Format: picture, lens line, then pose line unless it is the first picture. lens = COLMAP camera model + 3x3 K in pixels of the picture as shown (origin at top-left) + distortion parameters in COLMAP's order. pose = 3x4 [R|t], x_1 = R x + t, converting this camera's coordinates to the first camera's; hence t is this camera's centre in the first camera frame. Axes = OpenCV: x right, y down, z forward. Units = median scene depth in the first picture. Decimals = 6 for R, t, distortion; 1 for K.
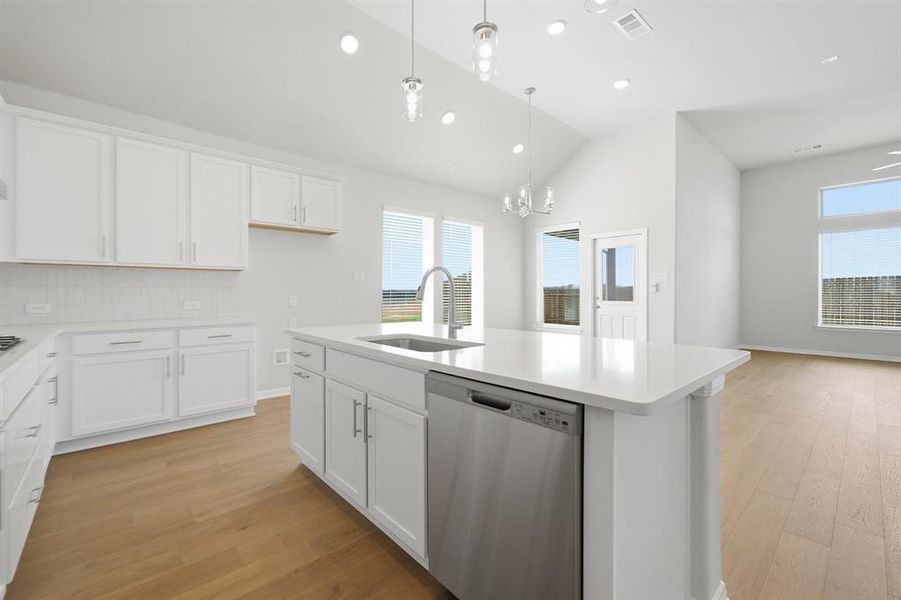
lens RADIAL K [[377.9, 0, 449.3], [0, 377.9, 292.0], [0, 0, 1]] dist [-0.040276, 0.024833]
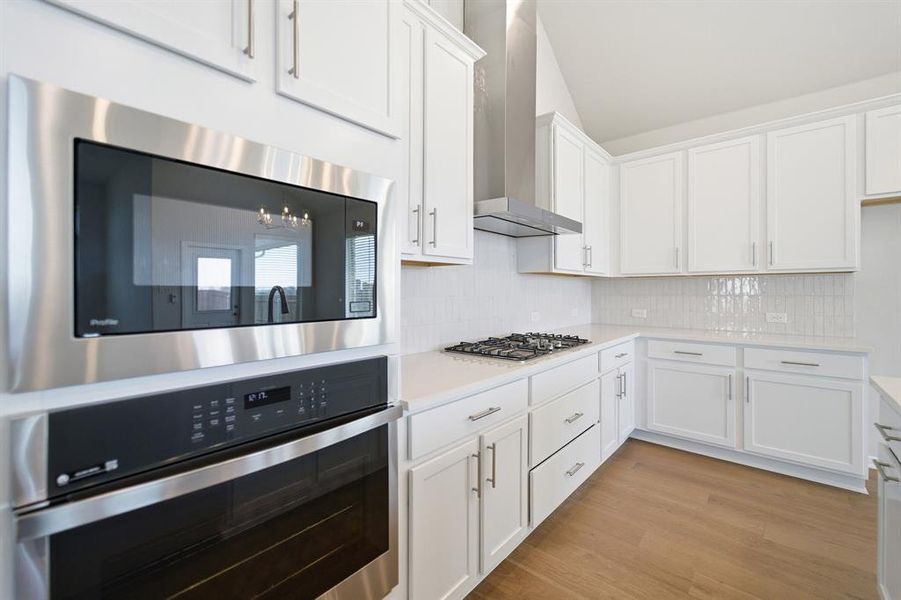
lens RADIAL K [[377.9, 0, 449.3], [0, 377.9, 292.0], [0, 0, 1]] dist [-0.040276, 0.024833]
pose [[0.115878, 0.001075, -0.993263, 0.042061], [-0.002623, 0.999996, 0.000776, -0.024098], [0.993260, 0.002515, 0.115881, 0.228961]]
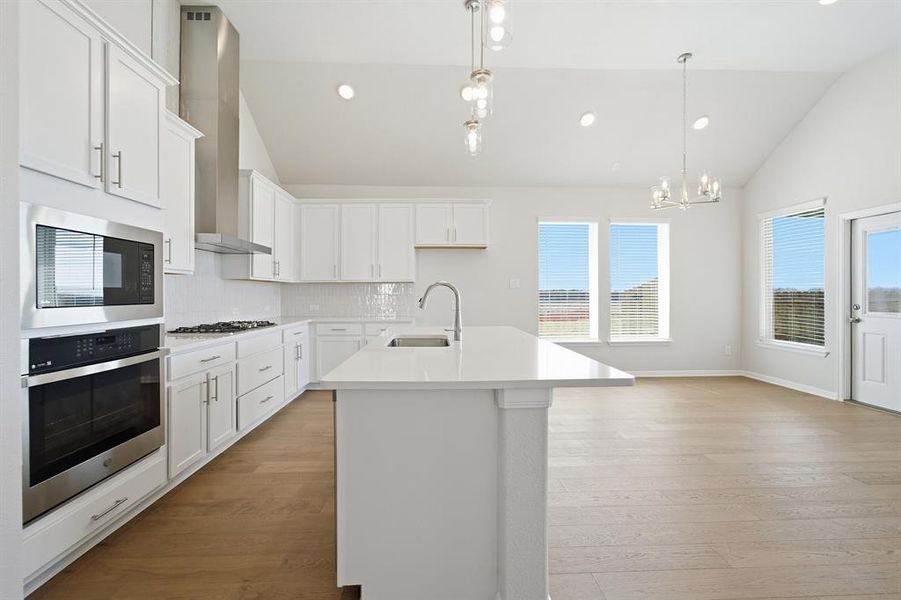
lens RADIAL K [[377.9, 0, 449.3], [0, 377.9, 292.0], [0, 0, 1]] dist [-0.040276, 0.024833]
pose [[0.767585, -0.006369, -0.640915, 0.523979], [0.001981, 0.999969, -0.007564, -0.015540], [0.640944, 0.004536, 0.767575, 0.030033]]
